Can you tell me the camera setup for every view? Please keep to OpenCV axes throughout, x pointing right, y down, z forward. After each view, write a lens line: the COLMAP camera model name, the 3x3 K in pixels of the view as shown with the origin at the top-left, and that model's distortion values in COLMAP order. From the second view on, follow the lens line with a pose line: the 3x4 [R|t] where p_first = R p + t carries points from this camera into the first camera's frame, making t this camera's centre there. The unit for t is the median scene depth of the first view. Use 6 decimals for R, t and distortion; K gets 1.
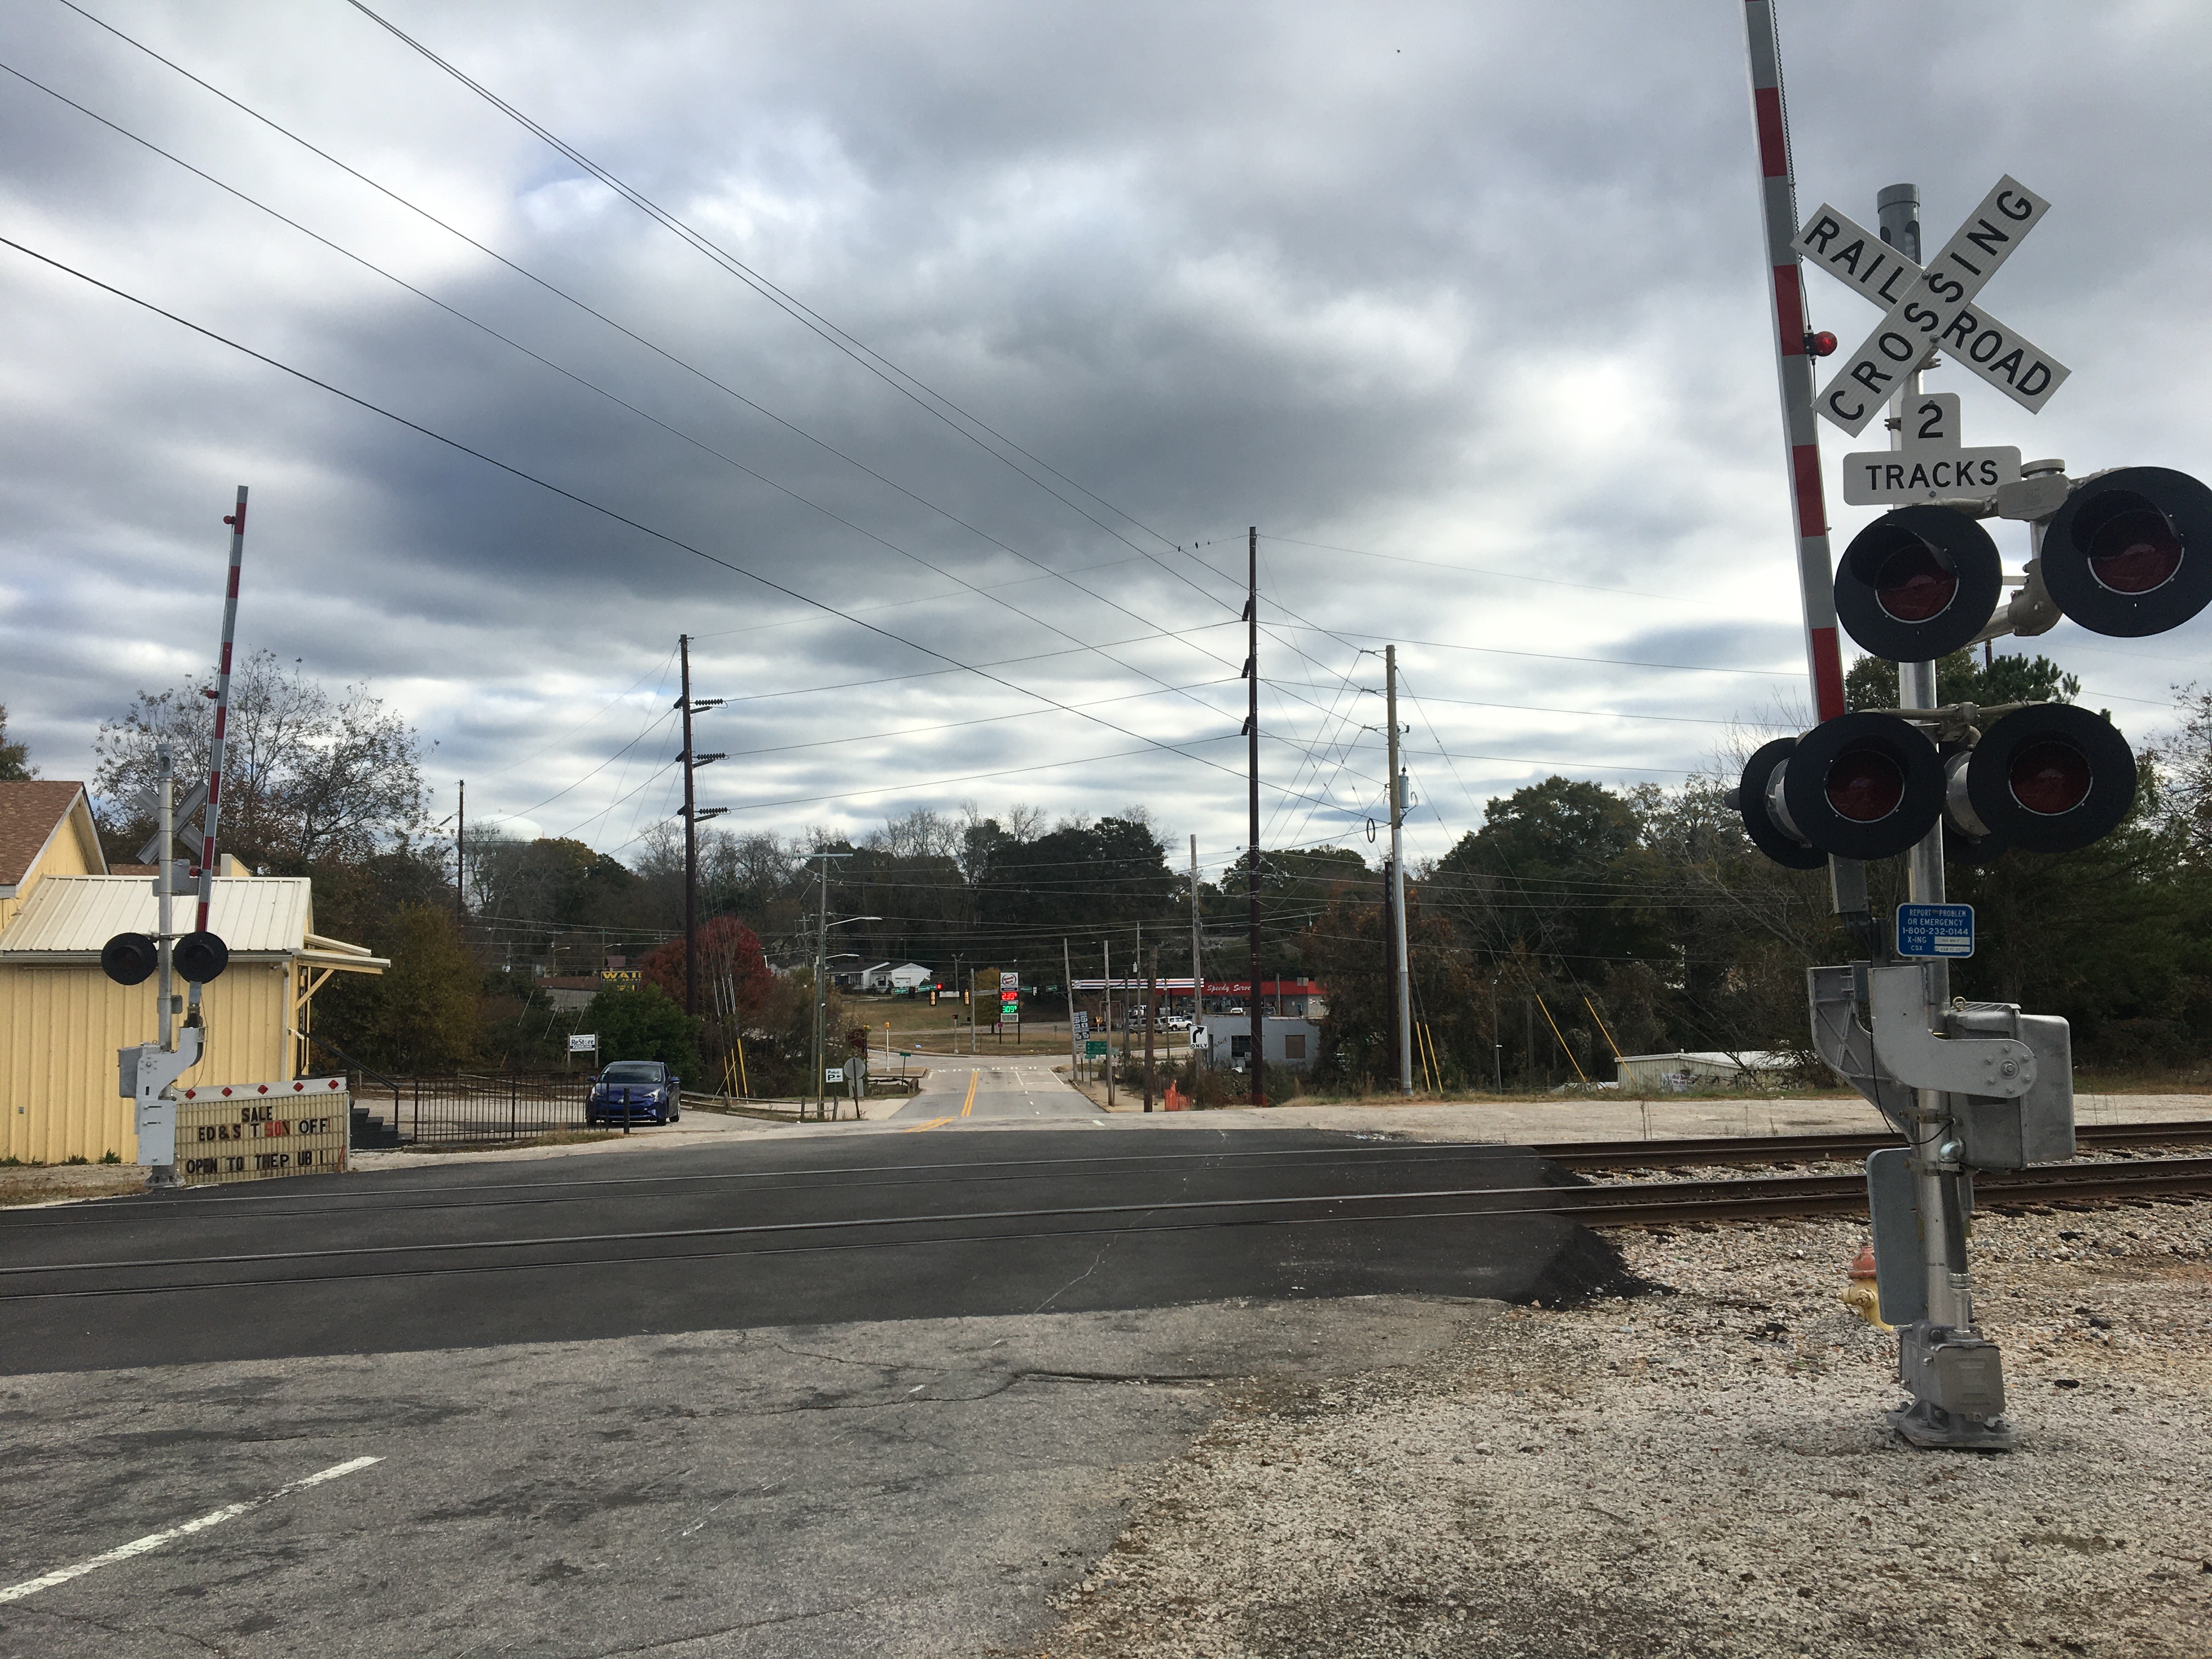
lens RADIAL K [[1865.5, 0, 1075.6], [0, 1865.5, 839.9], [0, 0, 1]] dist [0.073268, -0.111820]
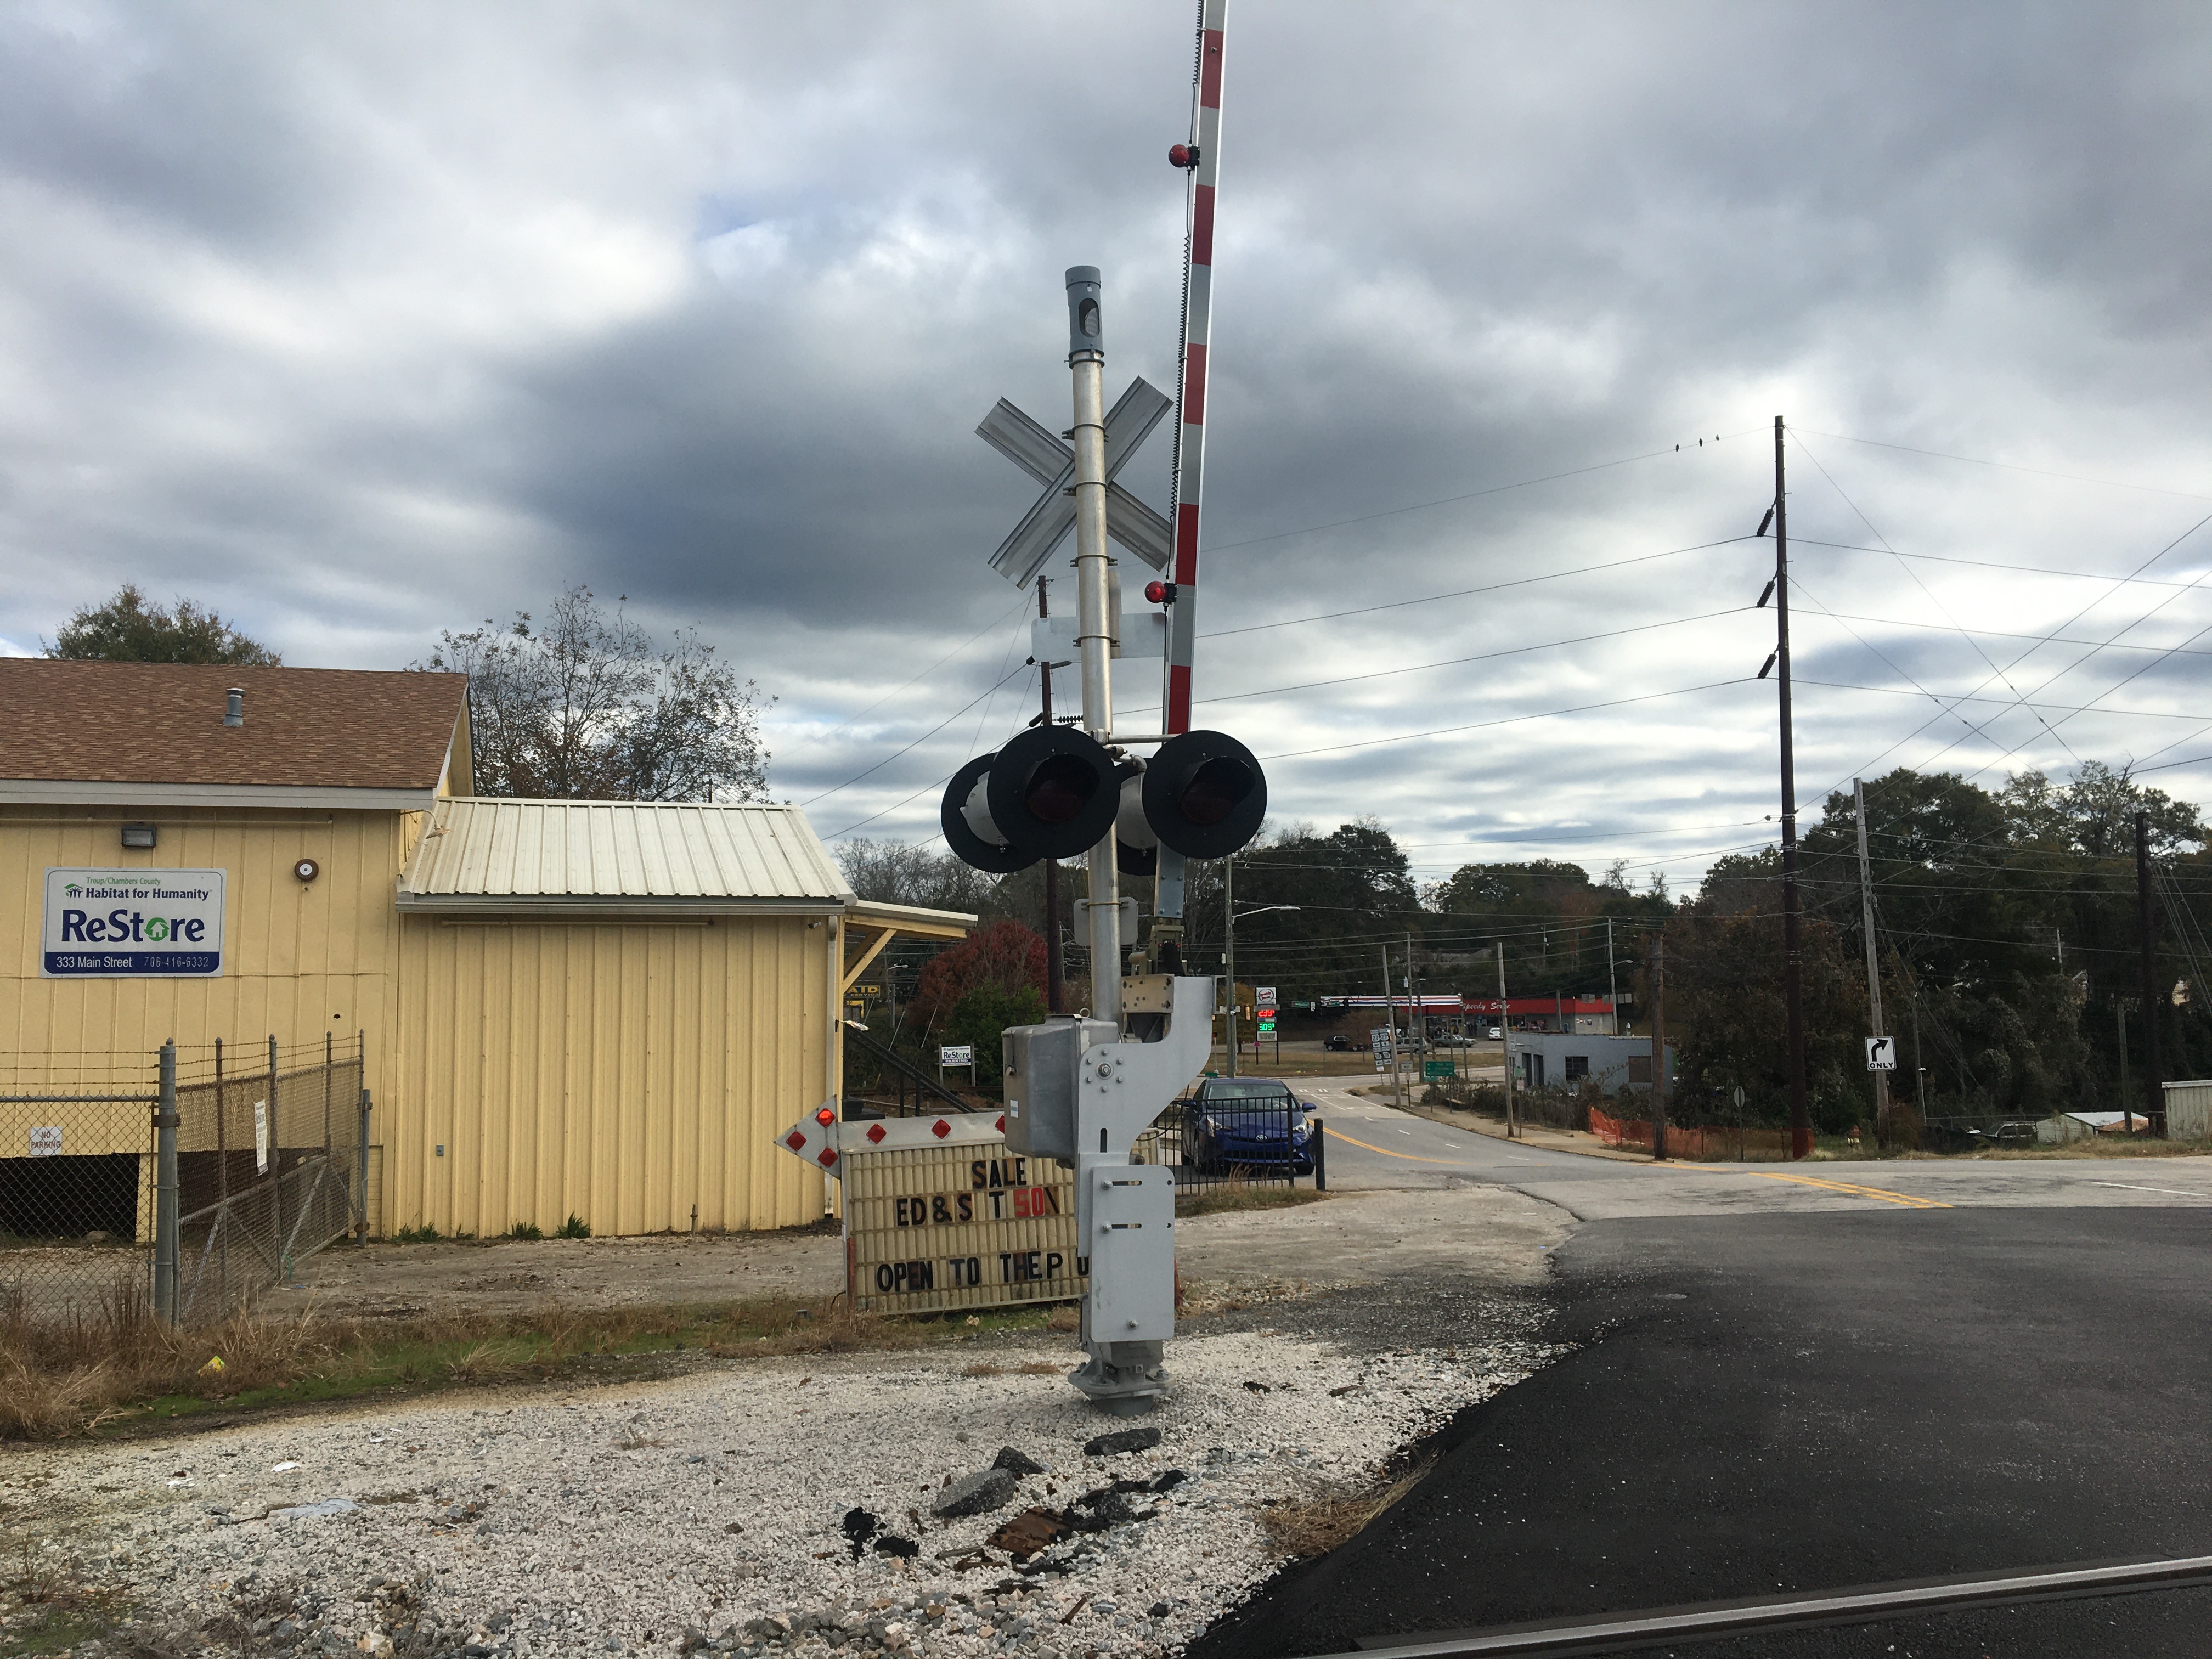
lens RADIAL K [[1865.5, 0, 1124.0], [0, 1865.5, 795.8], [0, 0, 1]] dist [0.073268, -0.111820]
pose [[0.997919, -0.004751, -0.064304, -0.228829], [0.002513, 0.999390, -0.034844, 0.038070], [0.064431, 0.034609, 0.997322, 0.306841]]
